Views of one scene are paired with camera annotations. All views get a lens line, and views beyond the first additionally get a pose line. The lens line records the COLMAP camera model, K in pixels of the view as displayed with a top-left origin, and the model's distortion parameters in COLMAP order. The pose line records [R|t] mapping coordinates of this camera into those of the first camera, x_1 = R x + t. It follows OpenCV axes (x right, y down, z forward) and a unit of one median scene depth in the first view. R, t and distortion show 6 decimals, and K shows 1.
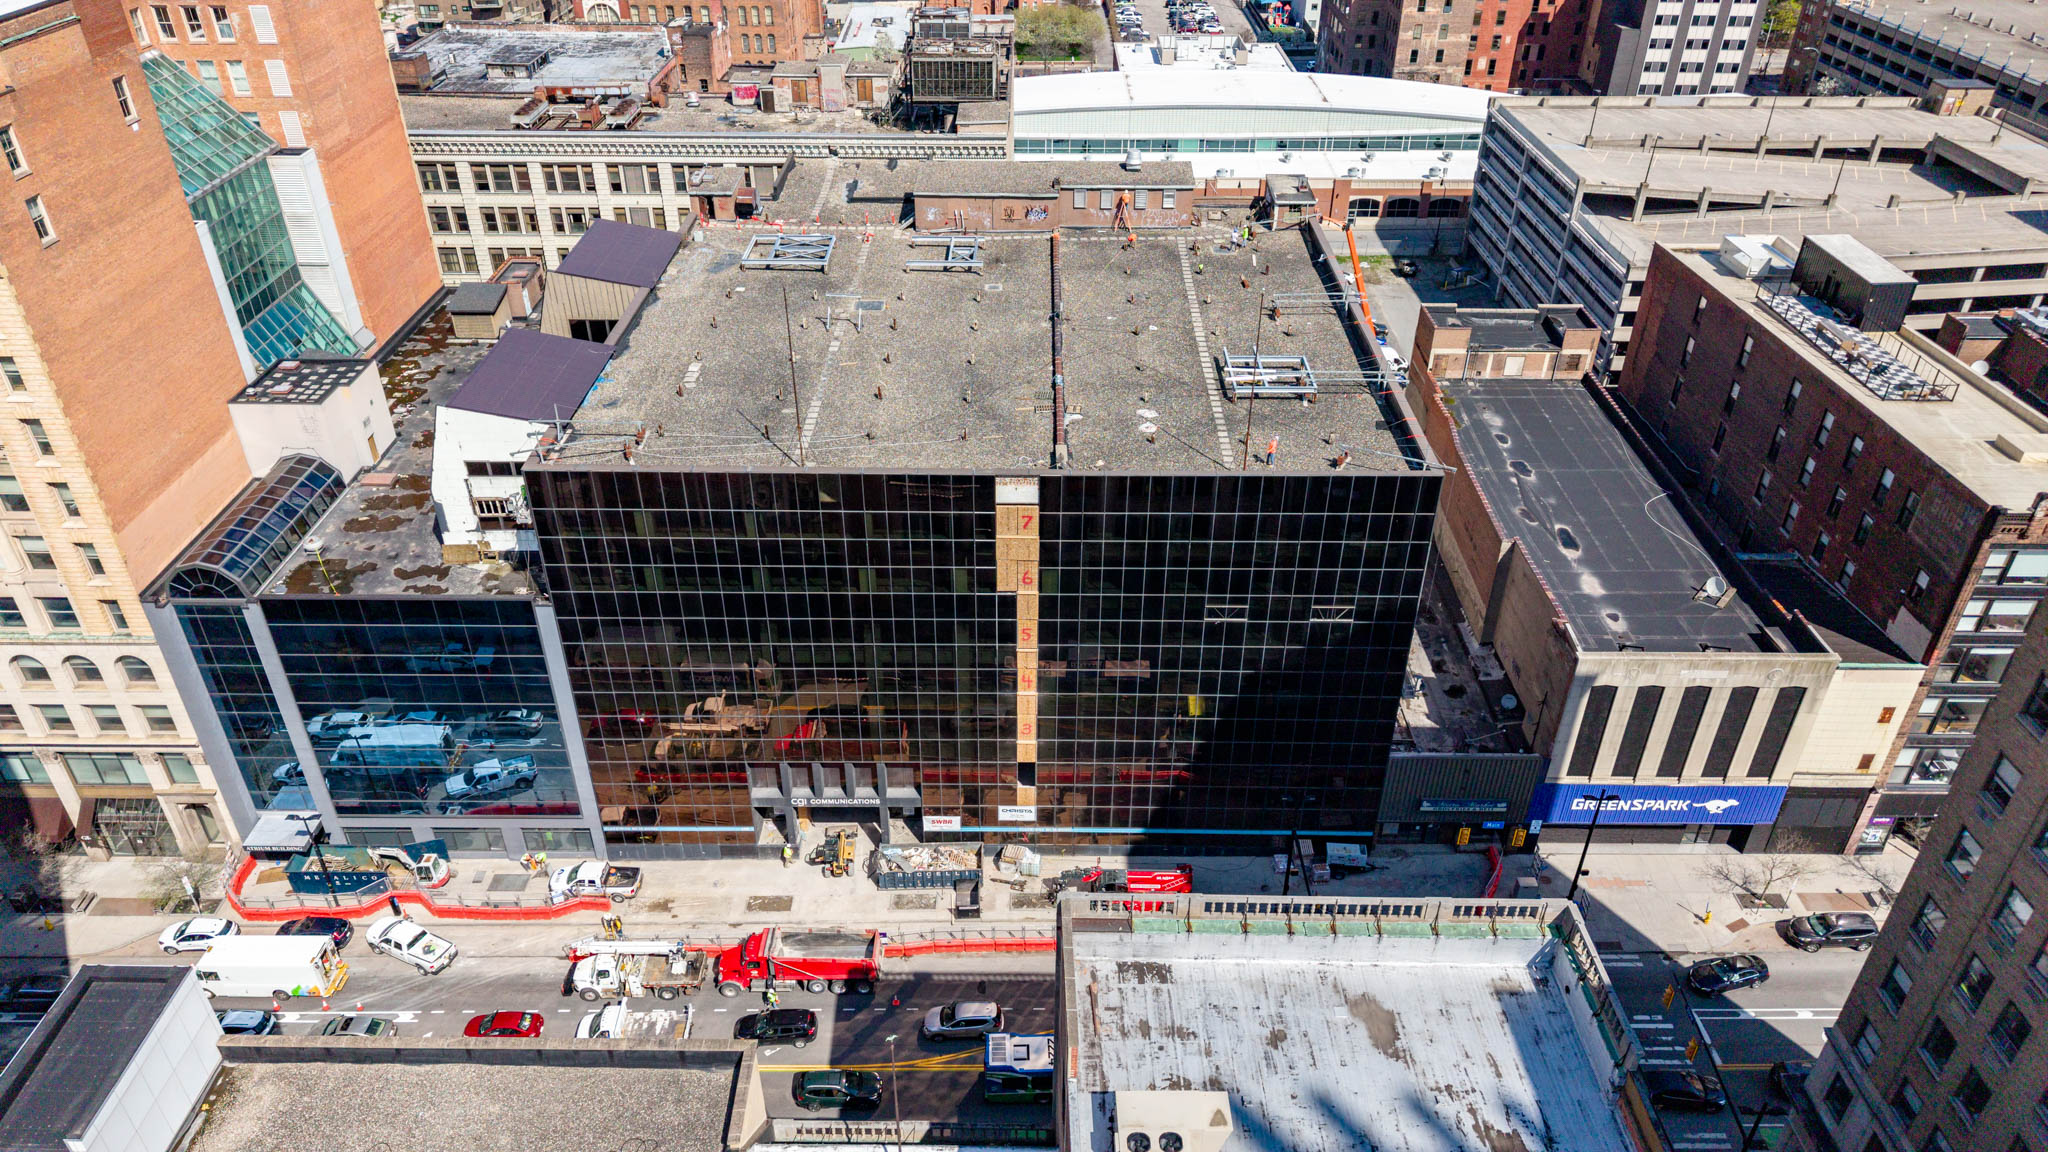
lens RADIAL K [[1379.9, 0, 1022.6], [0, 1379.9, 578.3], [0, 0, 1]] dist [-0.018054, 0.011652]
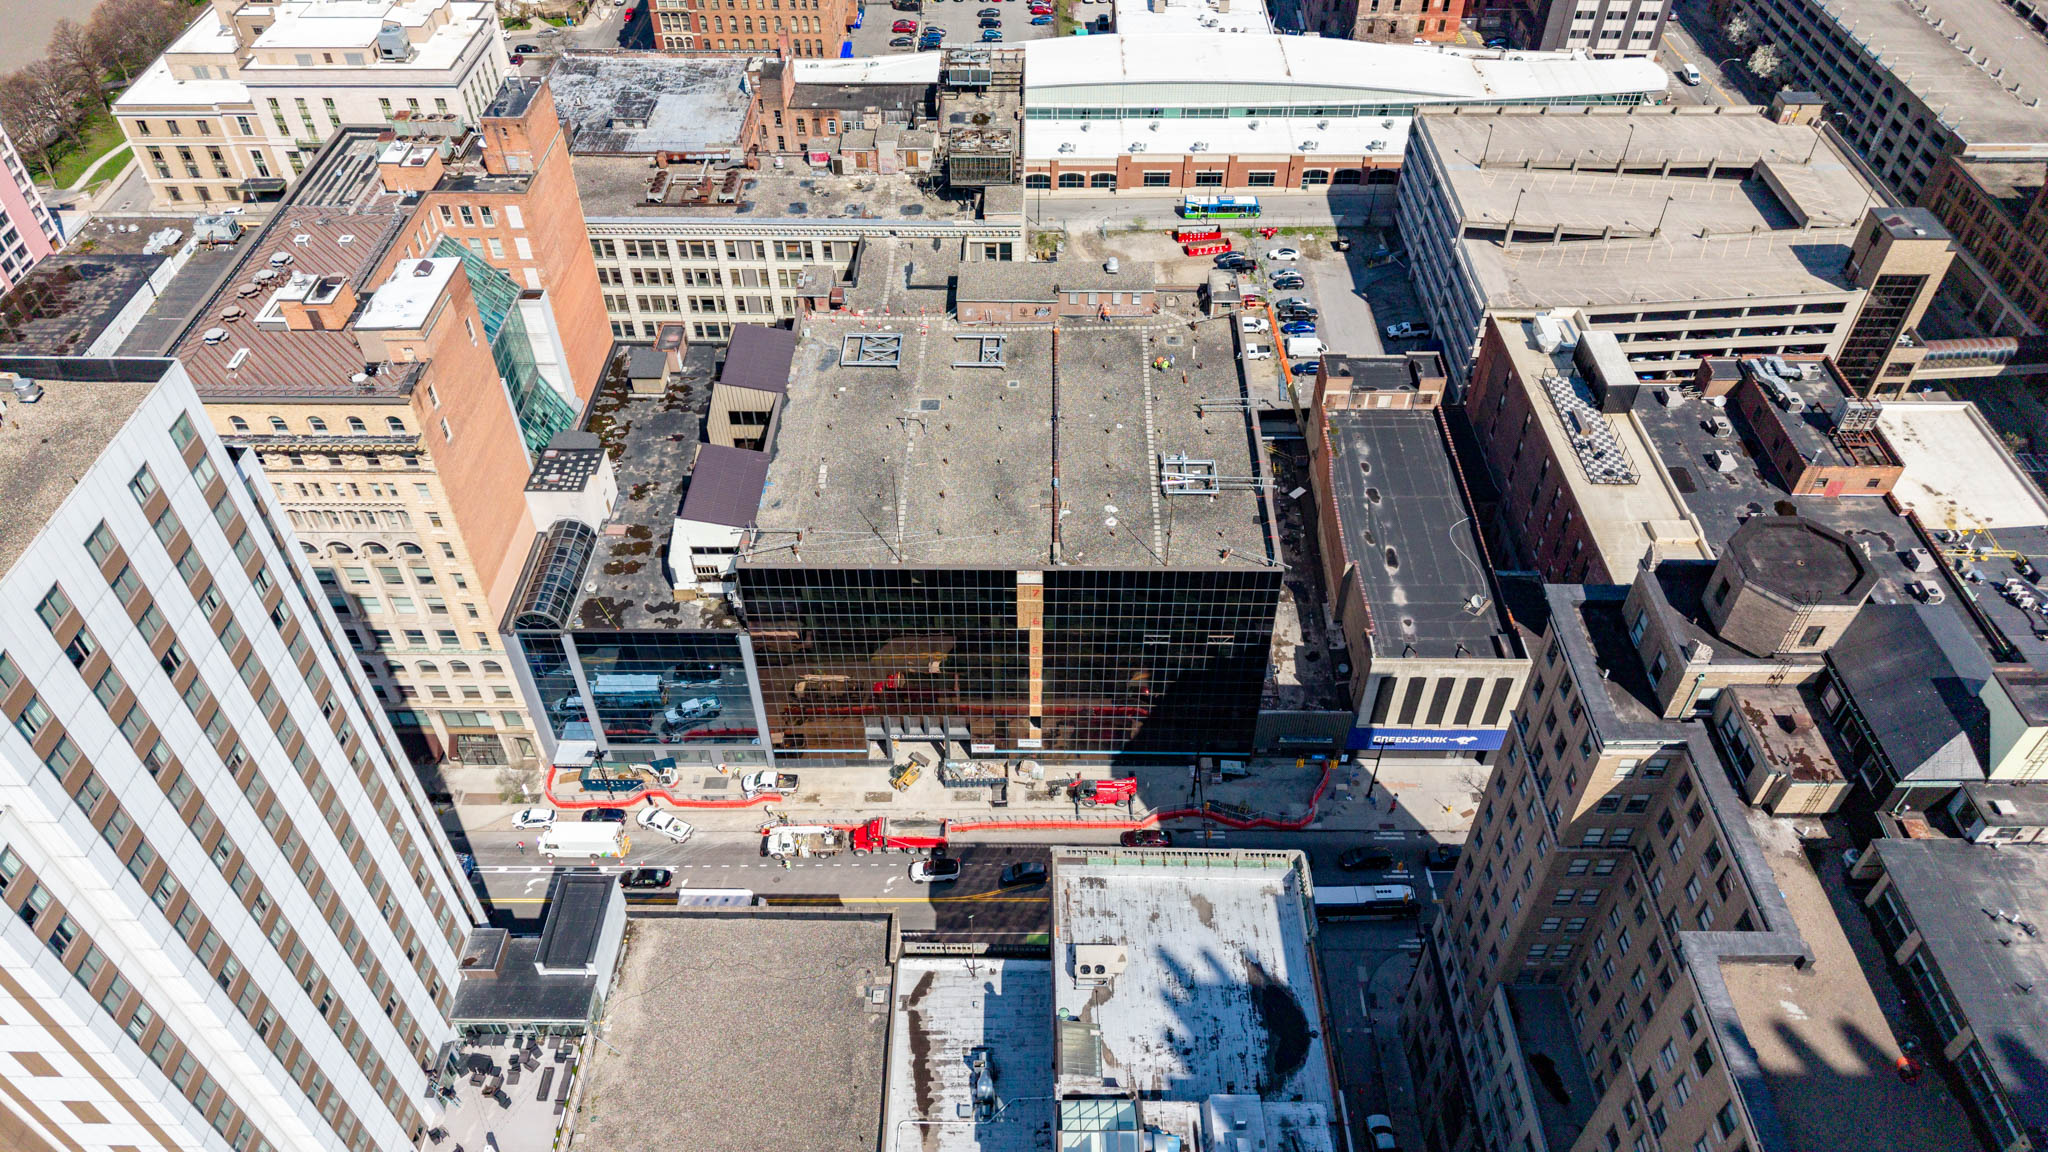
lens RADIAL K [[1379.9, 0, 1024.8], [0, 1379.9, 579.4], [0, 0, 1]] dist [-0.018054, 0.011652]
pose [[0.999985, -0.000312, -0.005495, -0.000922], [0.001341, 0.982117, 0.188268, -0.316809], [0.005338, -0.188272, 0.982102, -0.541674]]
